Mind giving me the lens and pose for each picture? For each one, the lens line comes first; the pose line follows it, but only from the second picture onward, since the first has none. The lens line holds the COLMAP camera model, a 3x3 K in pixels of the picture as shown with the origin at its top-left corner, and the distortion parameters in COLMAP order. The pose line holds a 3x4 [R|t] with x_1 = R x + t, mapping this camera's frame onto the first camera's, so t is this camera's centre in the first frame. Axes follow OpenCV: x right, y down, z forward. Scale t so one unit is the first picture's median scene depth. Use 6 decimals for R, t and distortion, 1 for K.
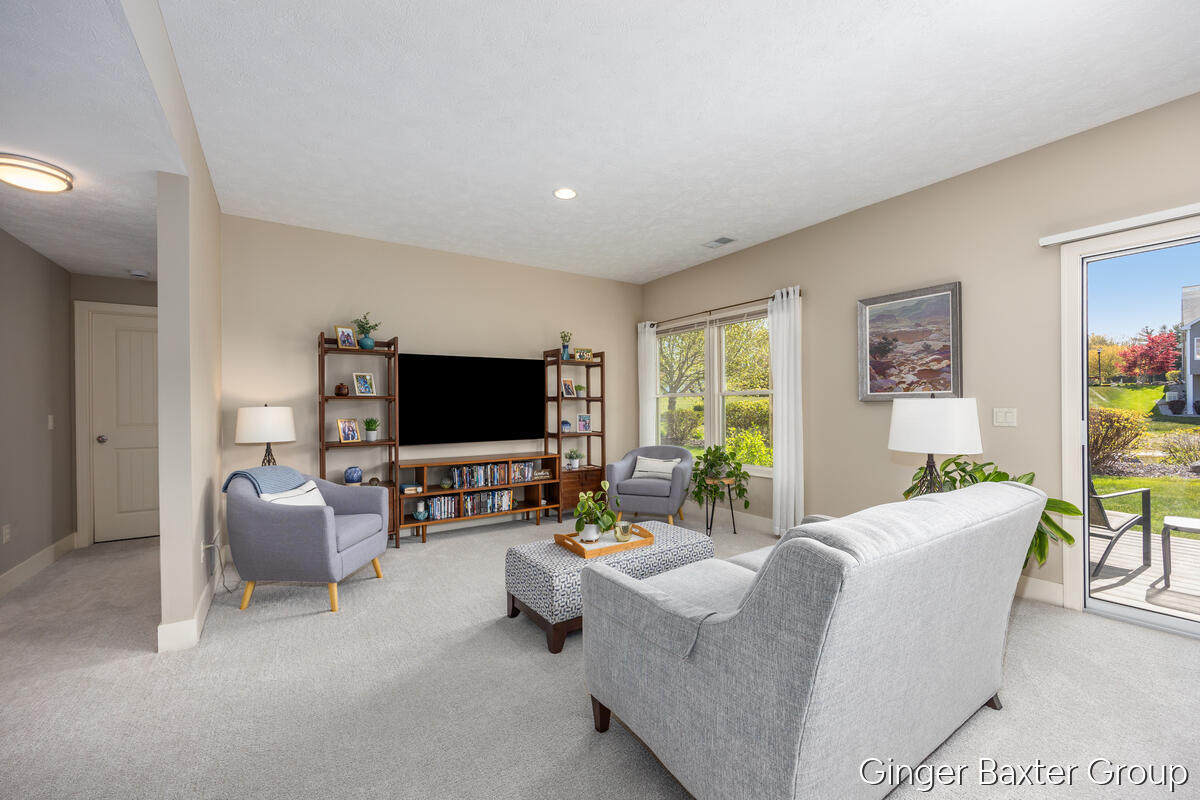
lens RADIAL K [[474.2, 0, 601.4], [0, 474.2, 406.5], [0, 0, 1]] dist [-0.003807, -0.000234]
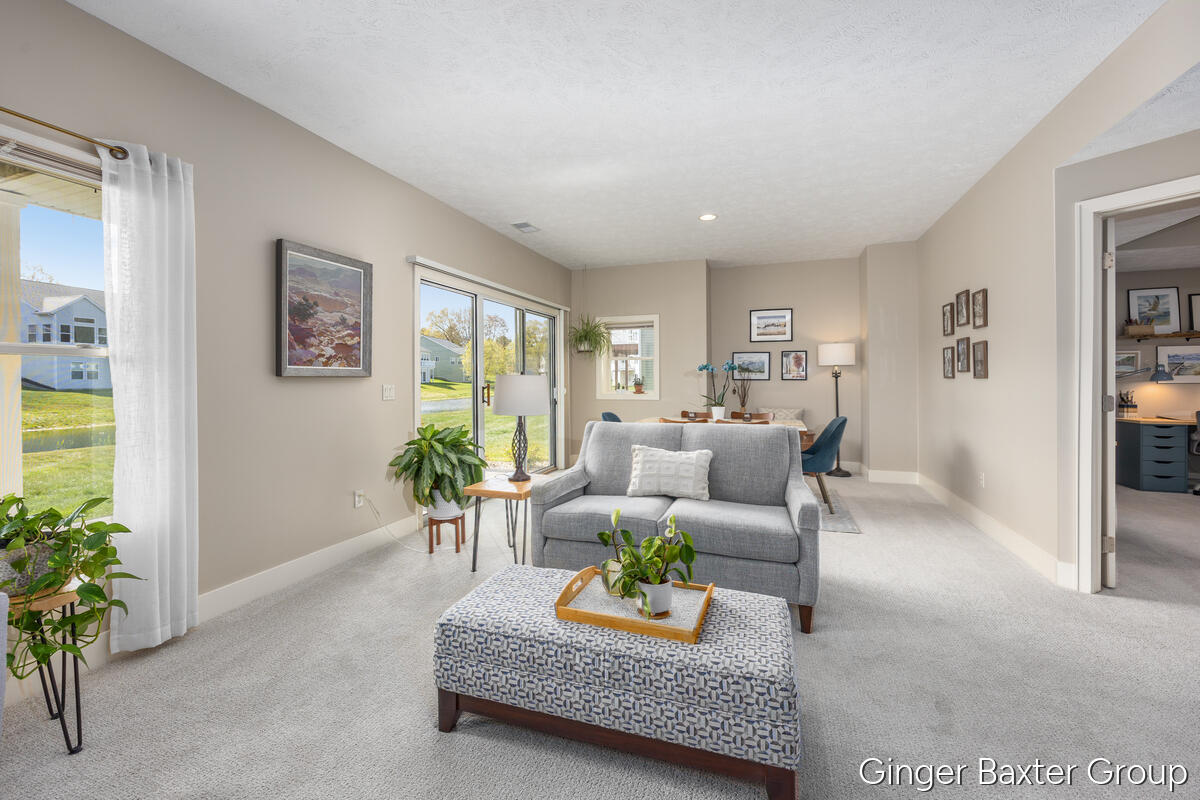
lens RADIAL K [[493.5, 0, 588.7], [0, 493.5, 379.0], [0, 0, 1]] dist [-0.002747, -0.000099]
pose [[-0.565999, 0.006253, 0.824382, -0.387425], [-0.001153, 0.999964, -0.008377, -0.000947], [-0.824405, -0.005692, -0.565972, 1.129944]]
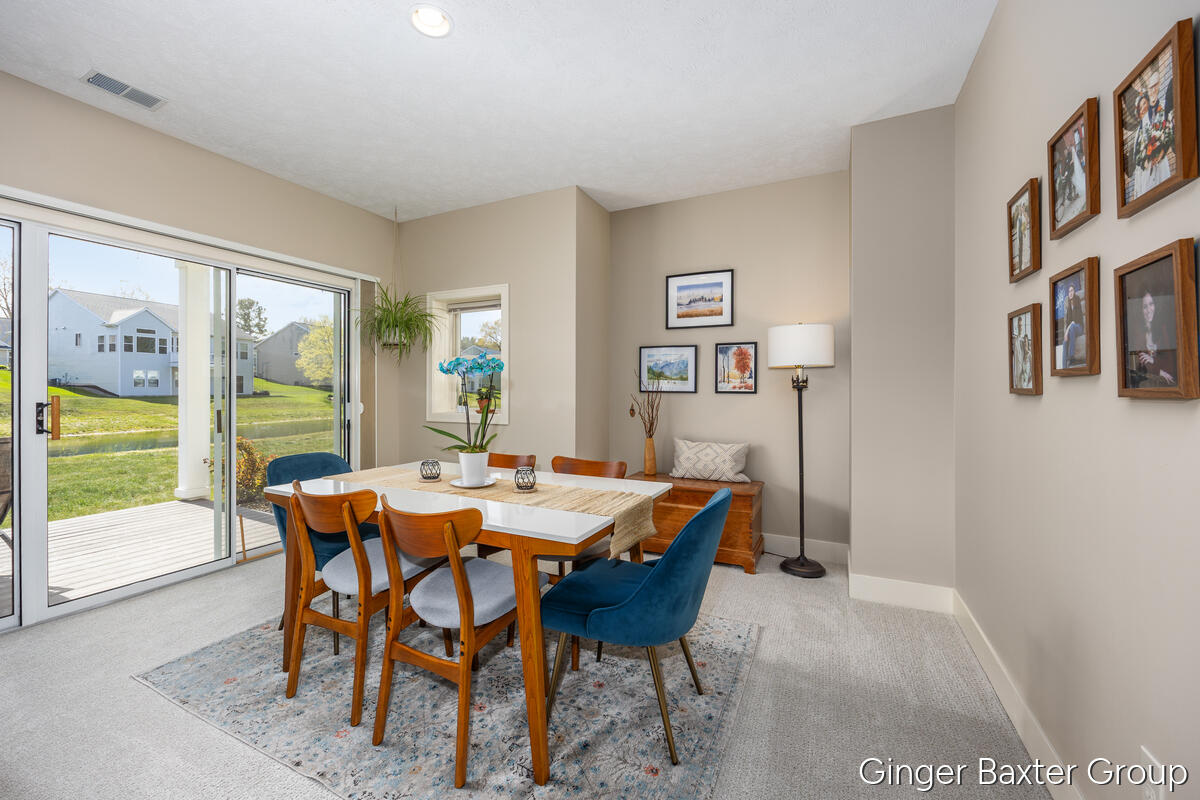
lens RADIAL K [[474.2, 0, 601.1], [0, 474.2, 391.2], [0, 0, 1]] dist [-0.003807, -0.000234]
pose [[-0.481166, -0.000834, 0.876629, -0.202202], [-0.007657, 0.999965, -0.003252, -0.007045], [-0.876596, -0.008277, -0.481156, 0.601923]]
